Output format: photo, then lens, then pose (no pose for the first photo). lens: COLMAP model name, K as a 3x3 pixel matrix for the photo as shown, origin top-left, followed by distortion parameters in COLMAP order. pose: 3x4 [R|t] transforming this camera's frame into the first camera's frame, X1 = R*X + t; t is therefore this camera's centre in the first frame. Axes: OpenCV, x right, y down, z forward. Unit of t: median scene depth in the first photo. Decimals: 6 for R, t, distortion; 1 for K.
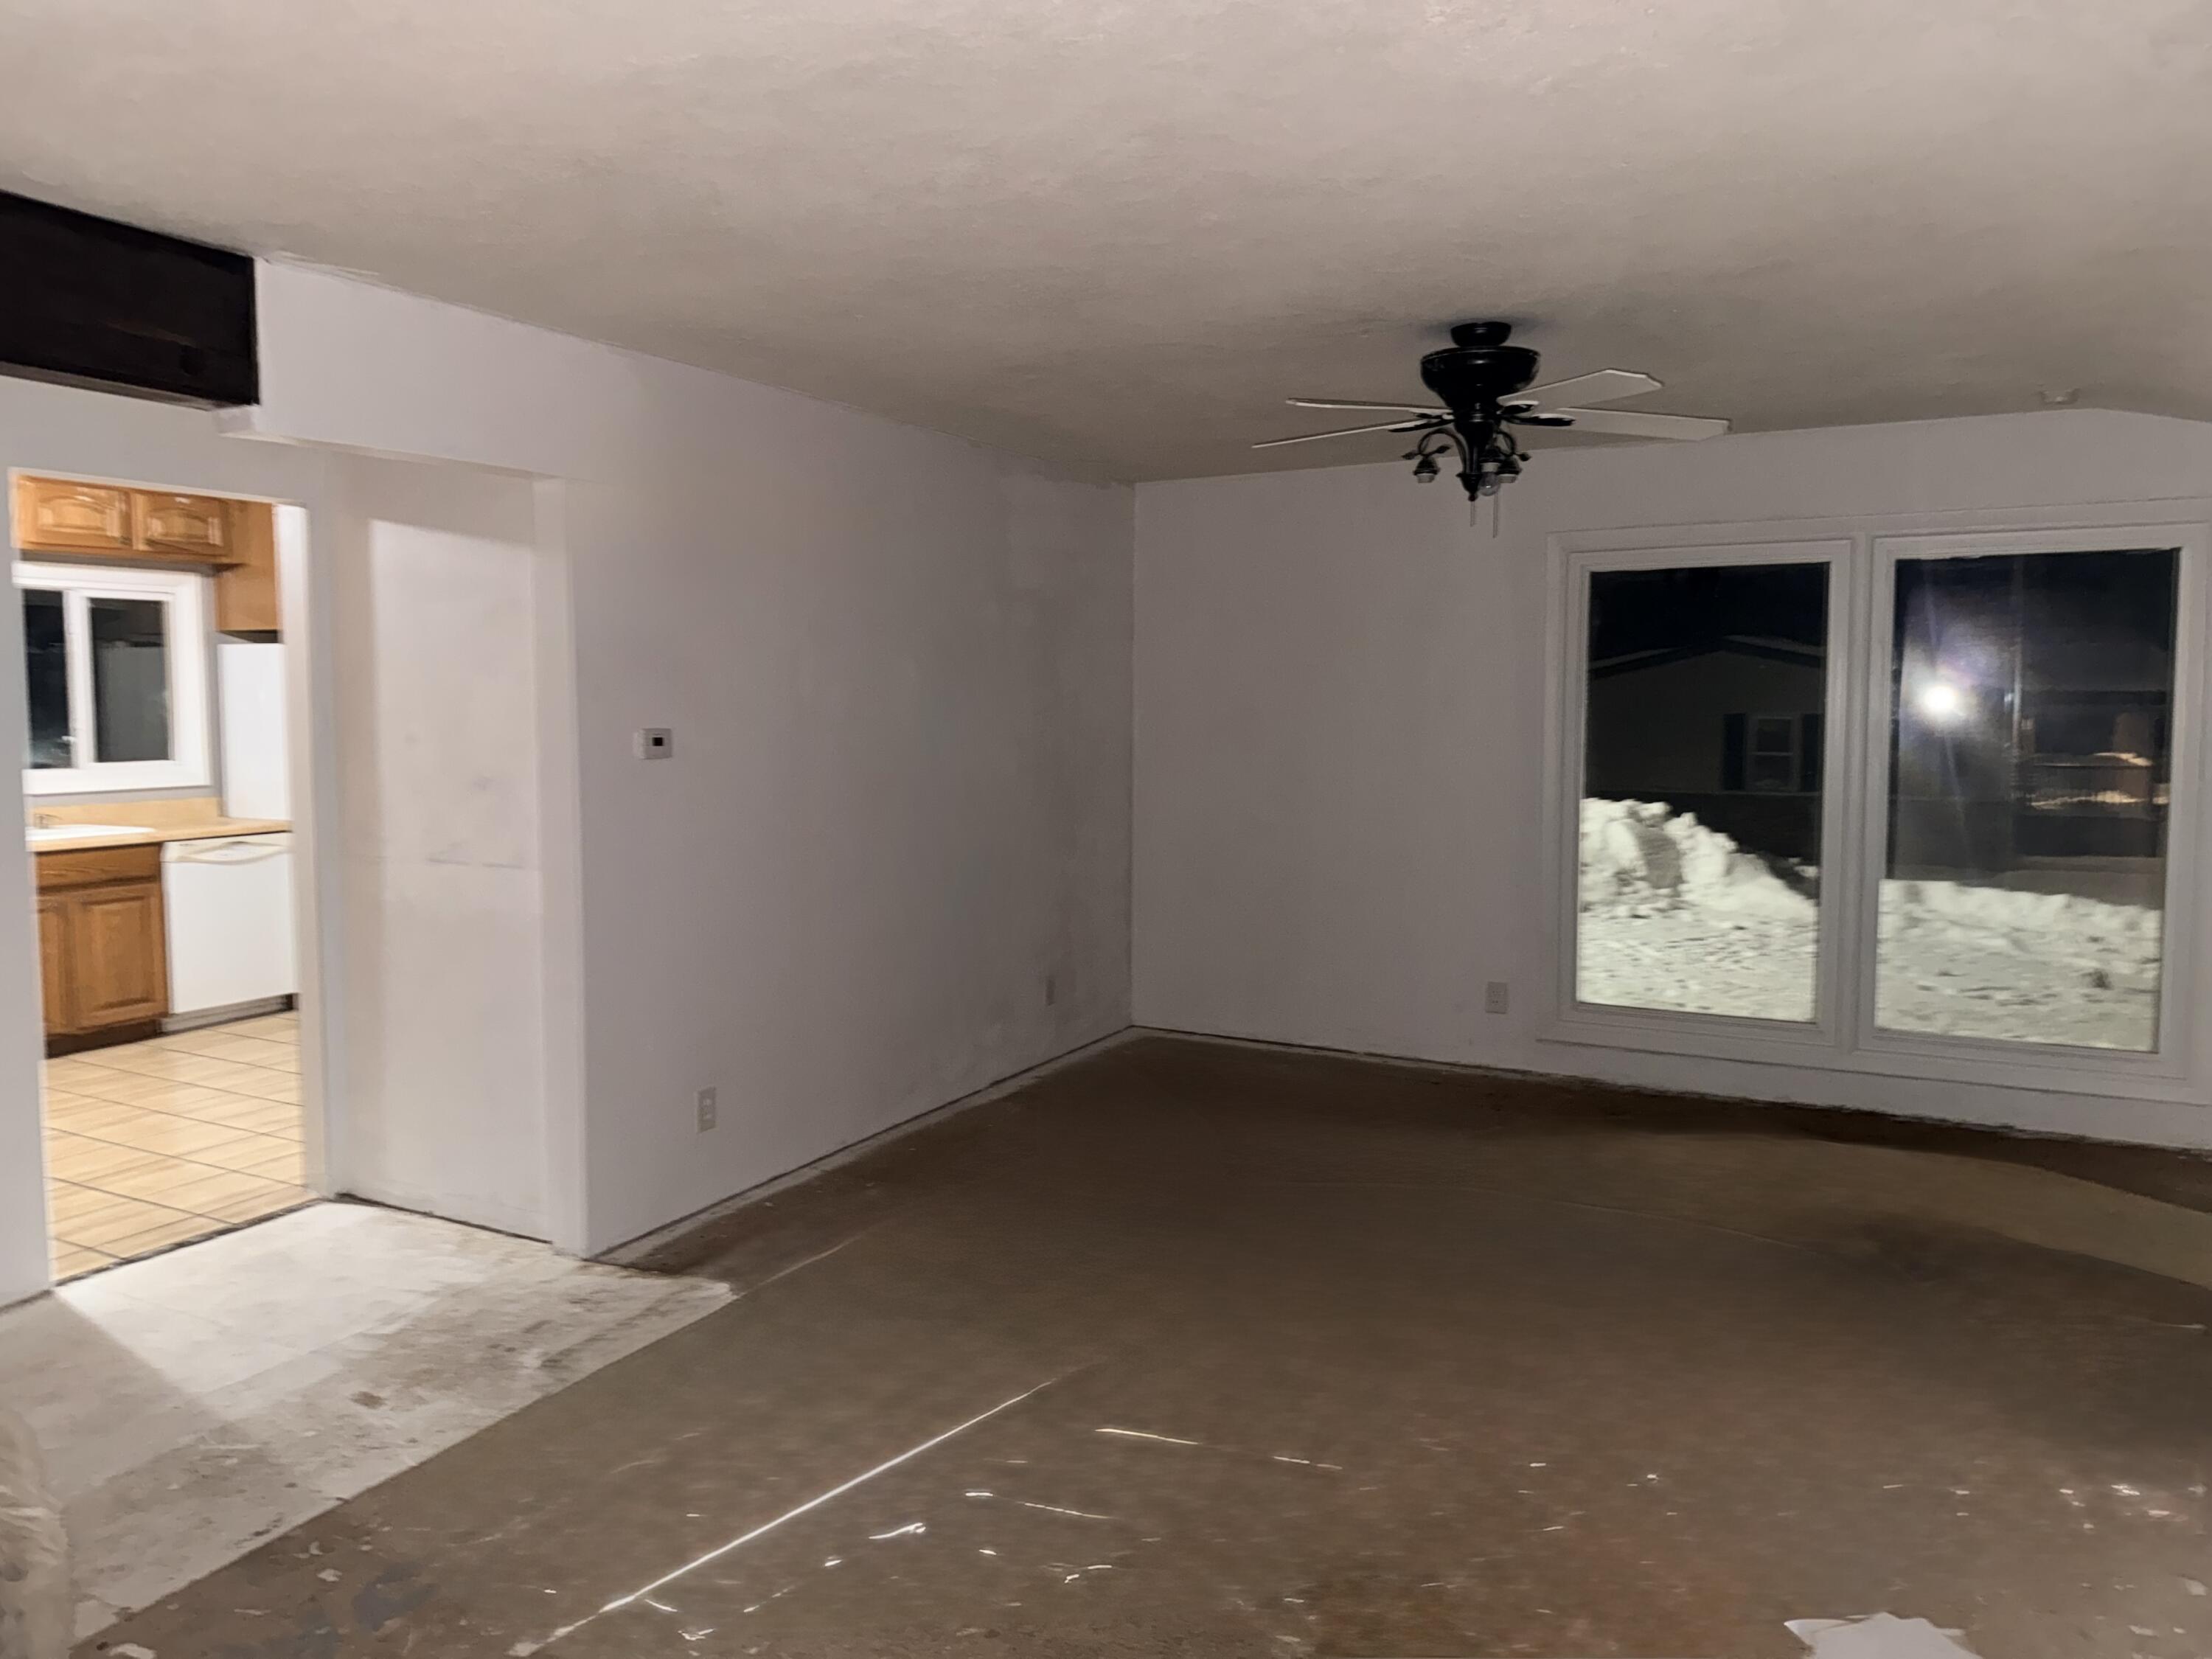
lens RADIAL K [[1563.4, 0, 1093.4], [0, 1563.4, 814.3], [0, 0, 1]] dist [0.056151, -0.077990]
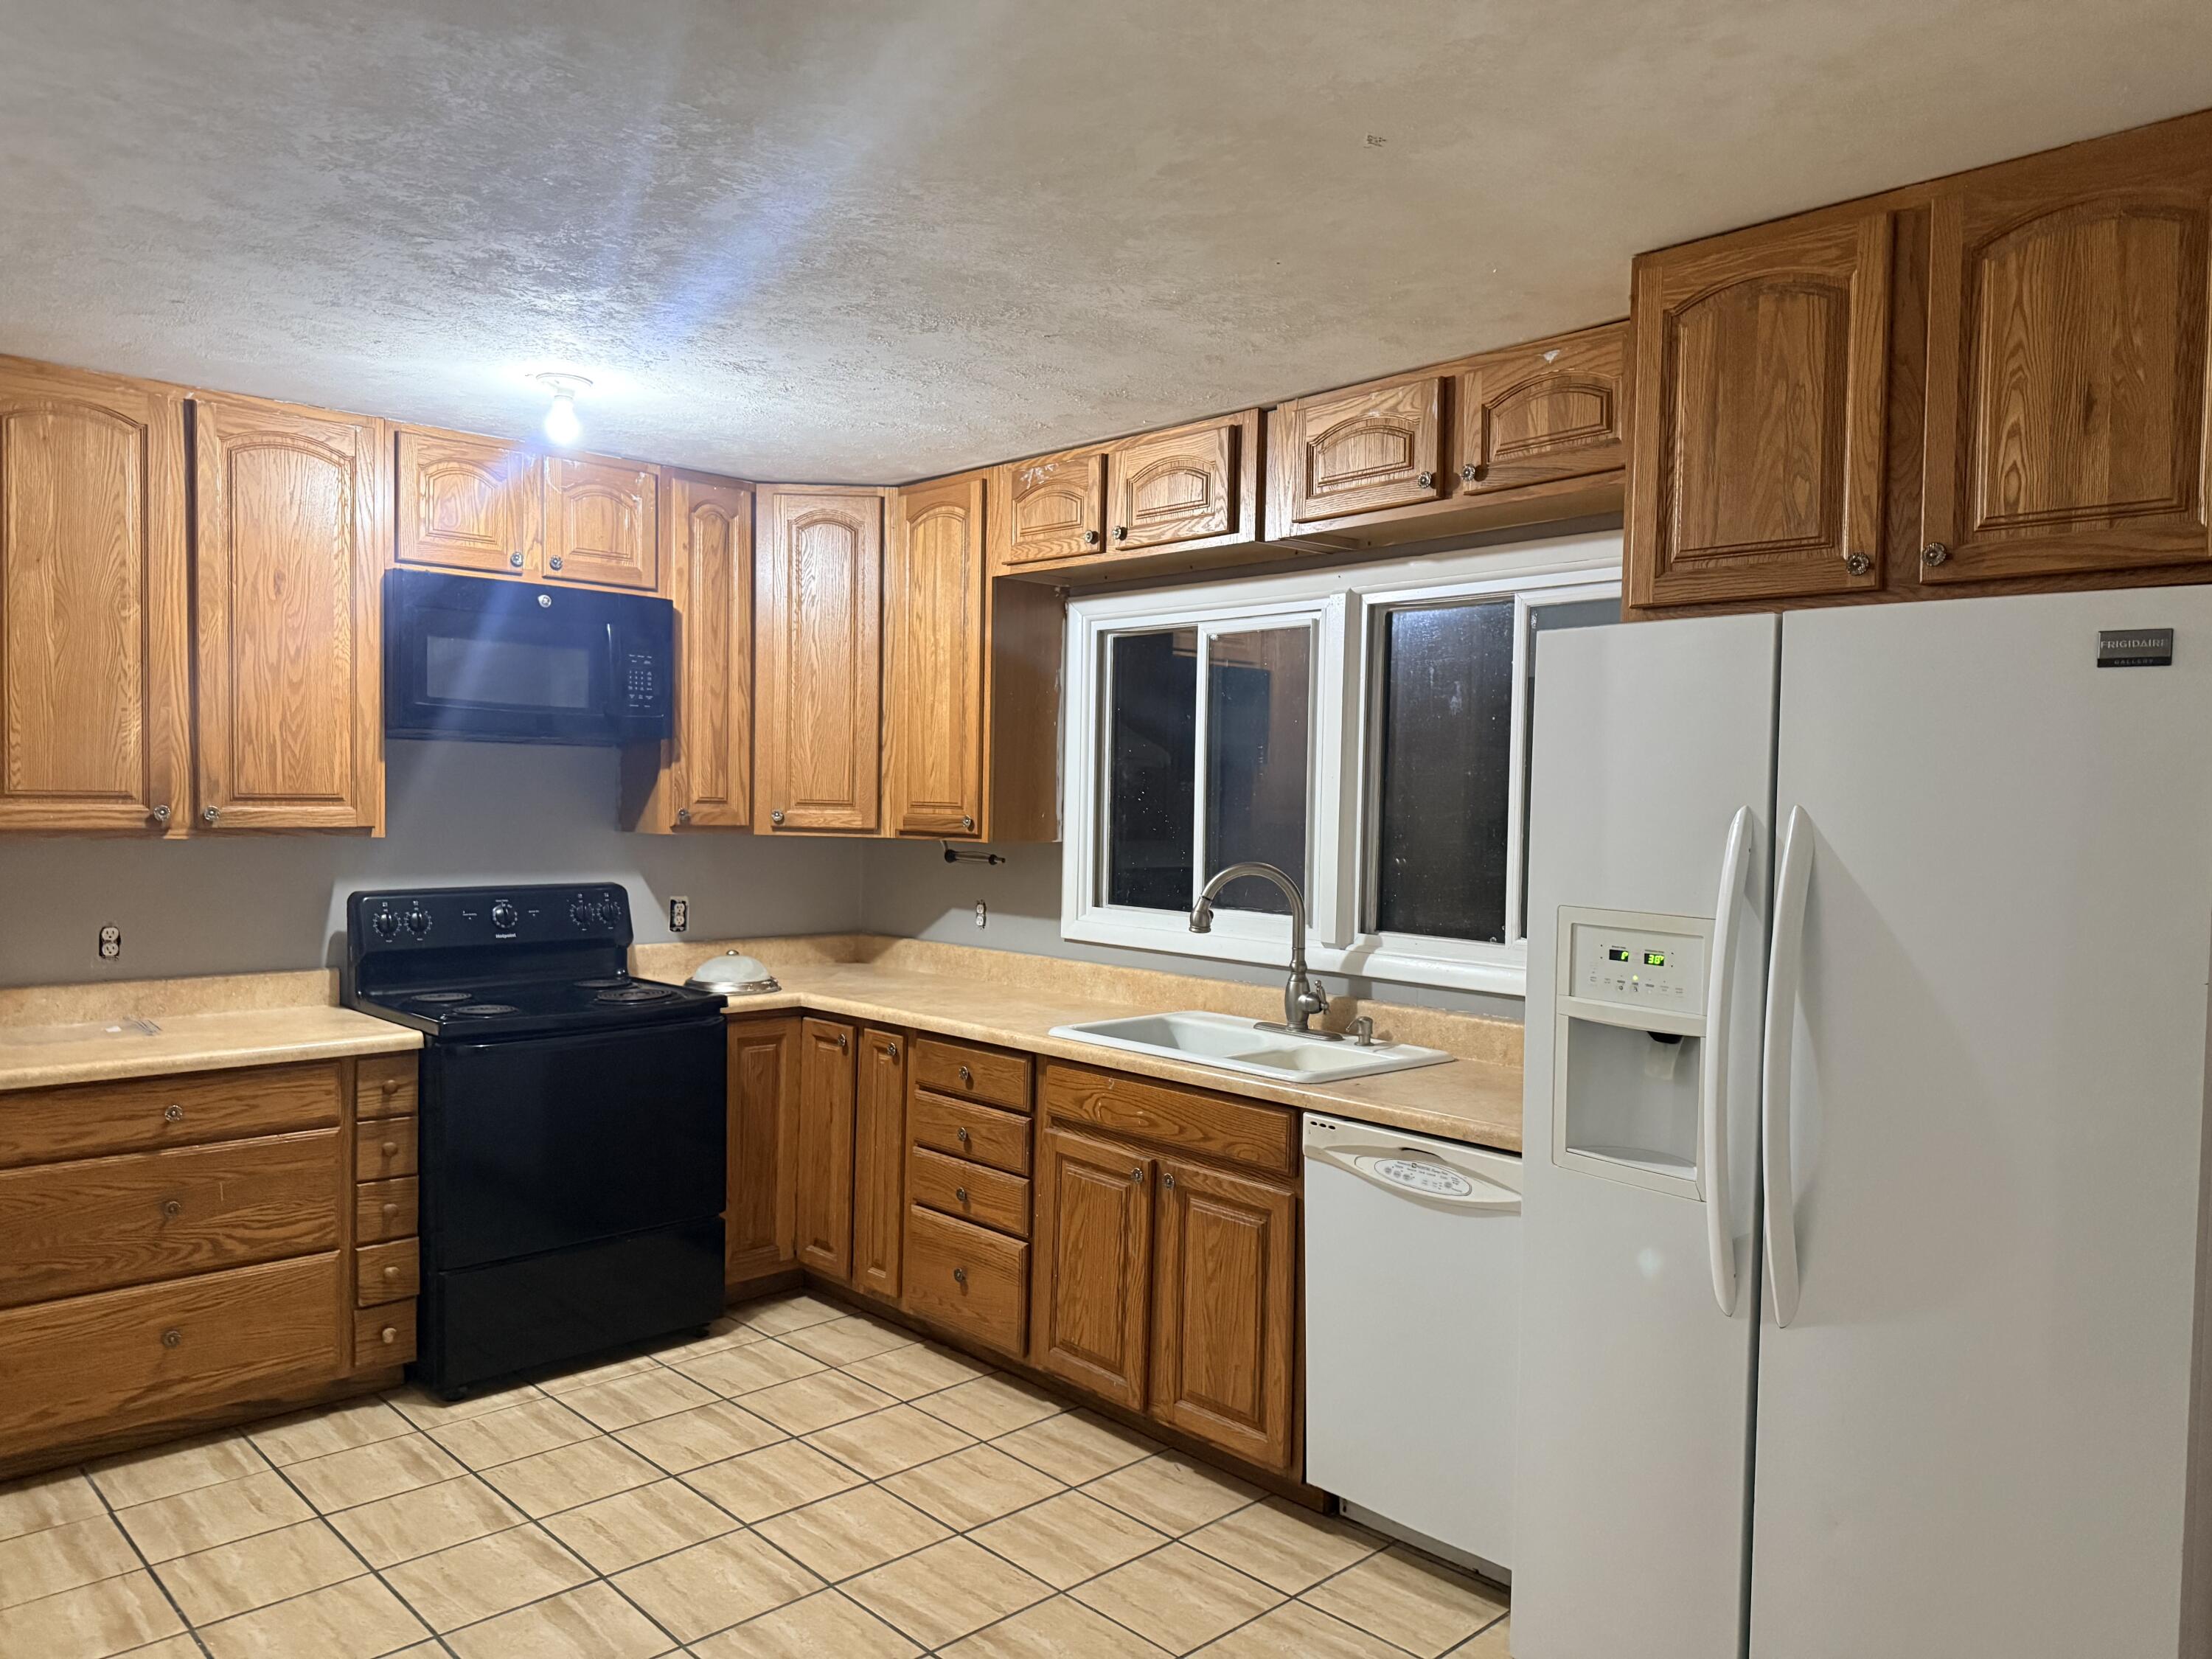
lens RADIAL K [[1563.4, 0, 1153.8], [0, 1563.4, 838.6], [0, 0, 1]] dist [0.056151, -0.077990]
pose [[-0.319522, 0.020153, -0.947365, -0.198892], [-0.090530, 0.994551, 0.051691, -0.123654], [0.943245, 0.102281, -0.315956, 1.635058]]
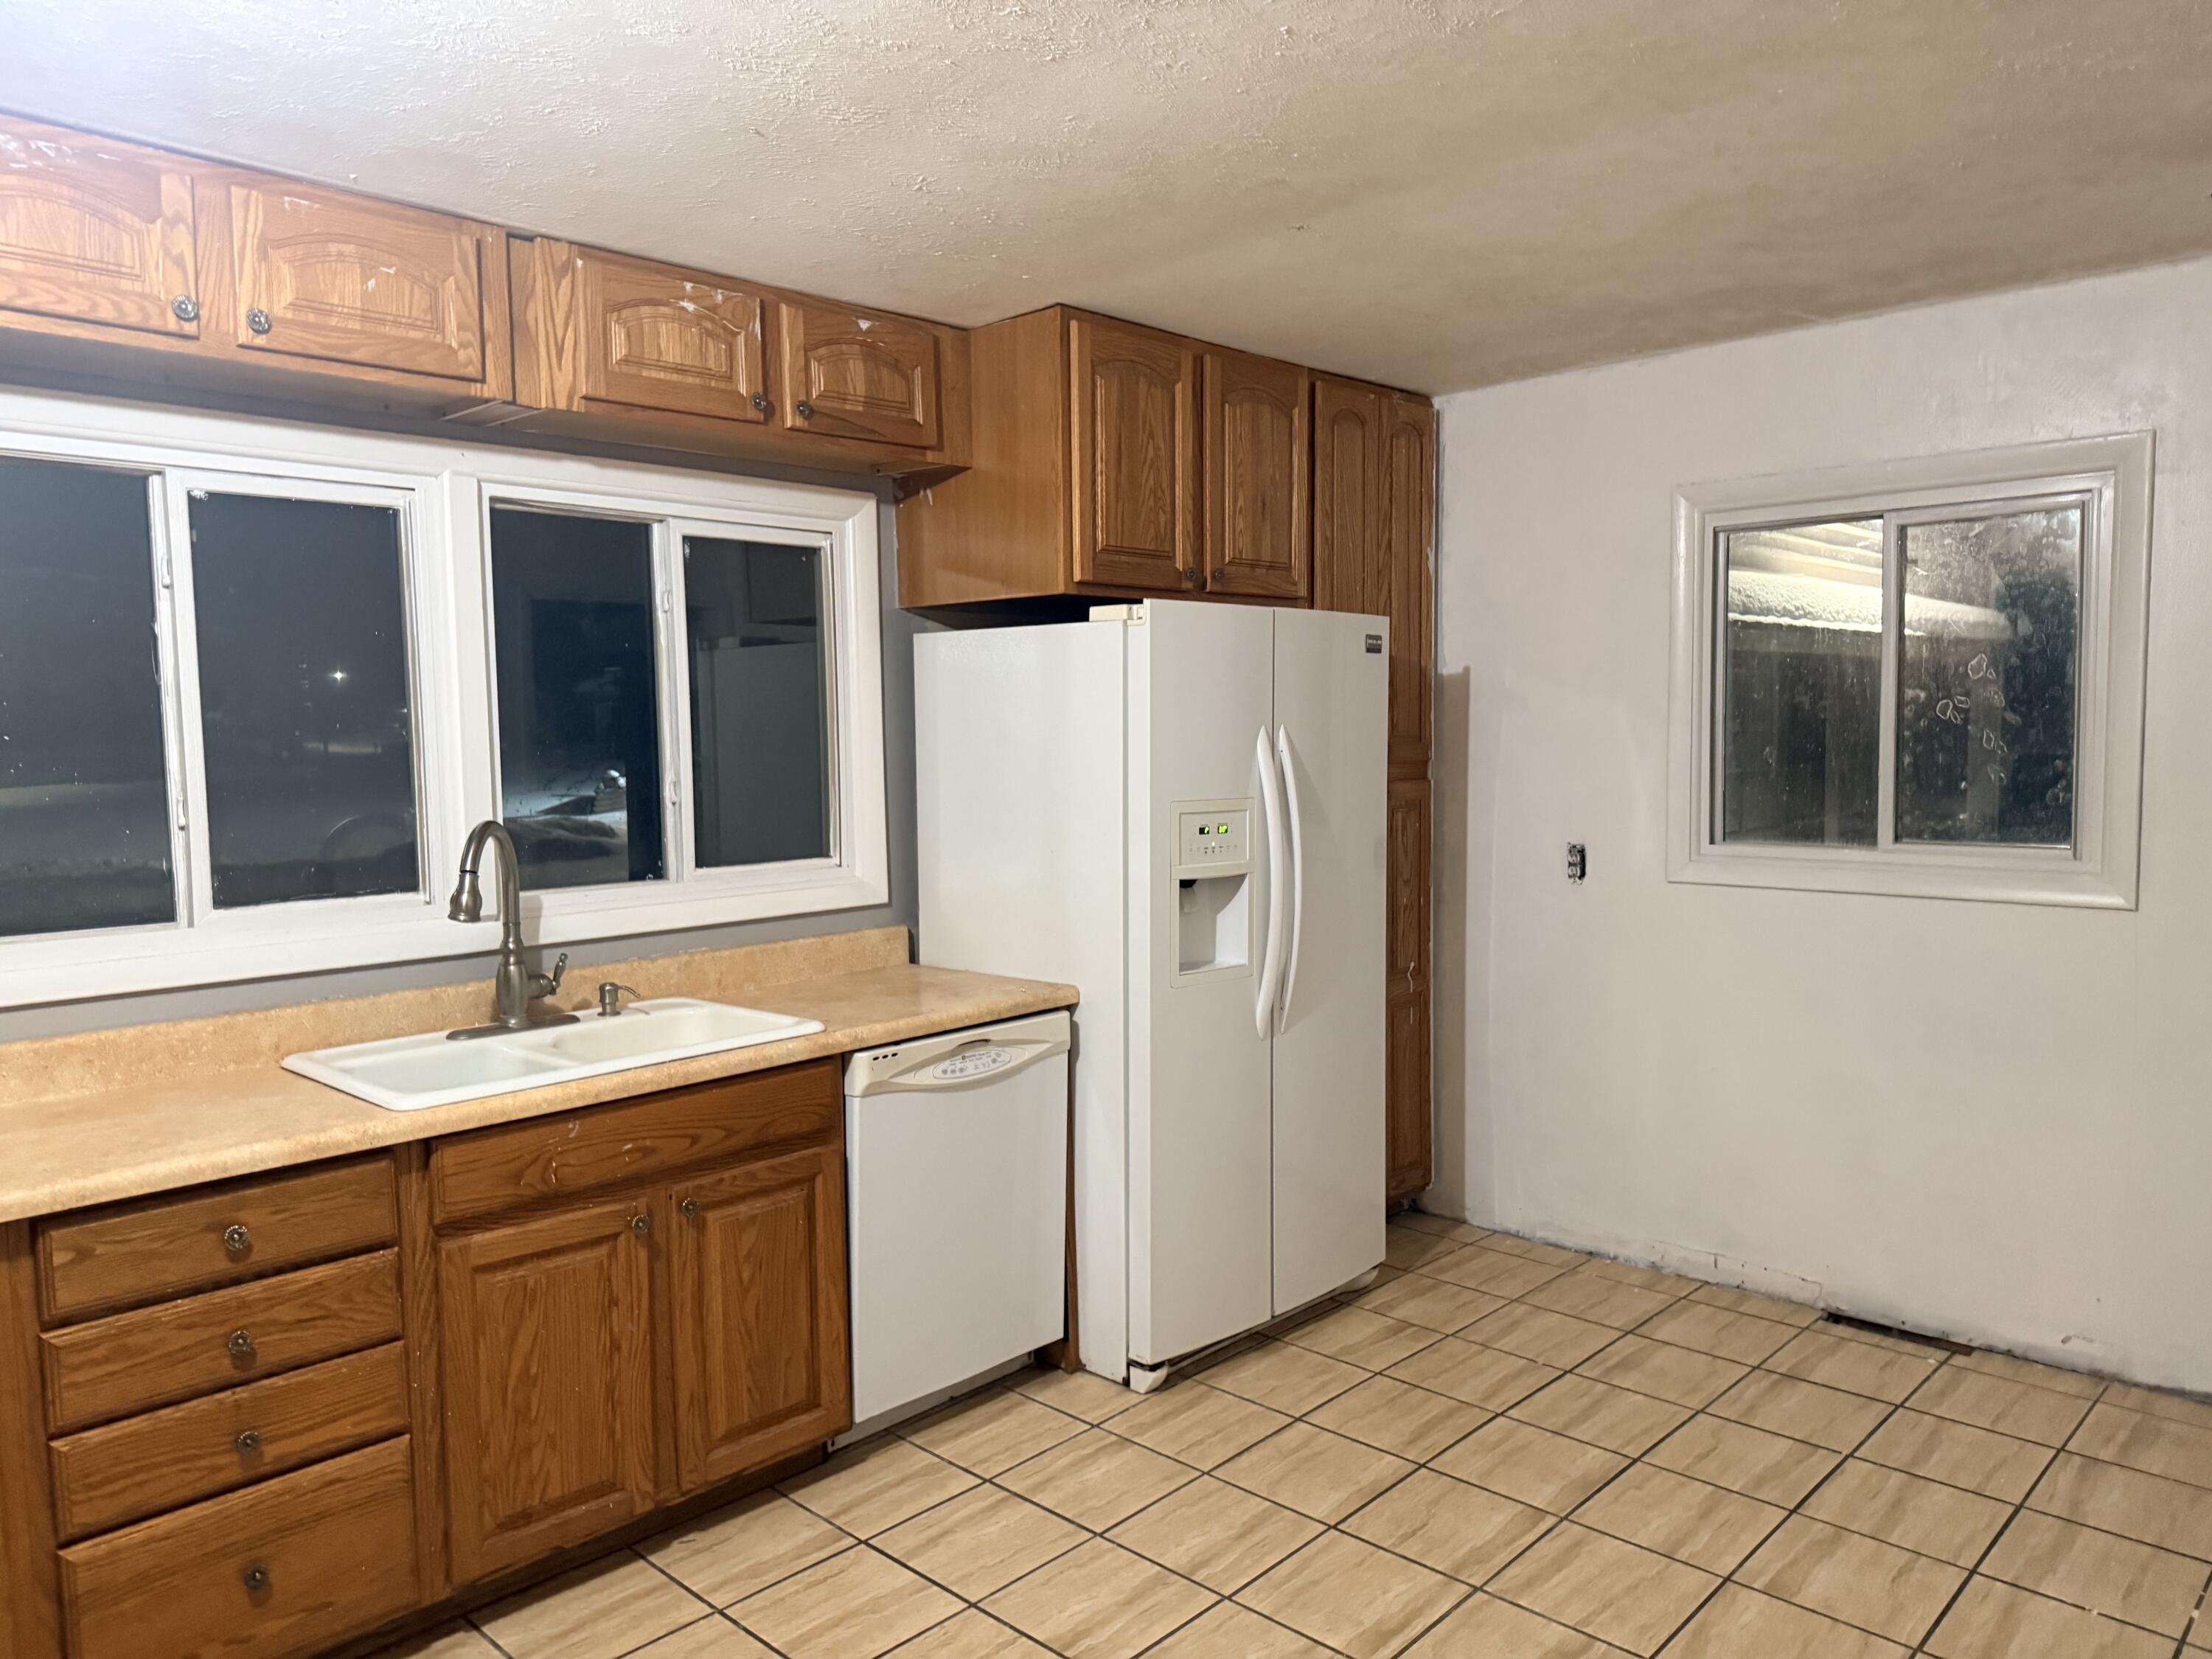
lens RADIAL K [[1563.4, 0, 1100.5], [0, 1563.4, 850.8], [0, 0, 1]] dist [0.056151, -0.077990]
pose [[0.962544, 0.009466, -0.270959, -0.588424], [-0.007585, 0.999939, 0.007987, -0.067790], [0.271019, -0.005632, 0.962558, 0.871374]]
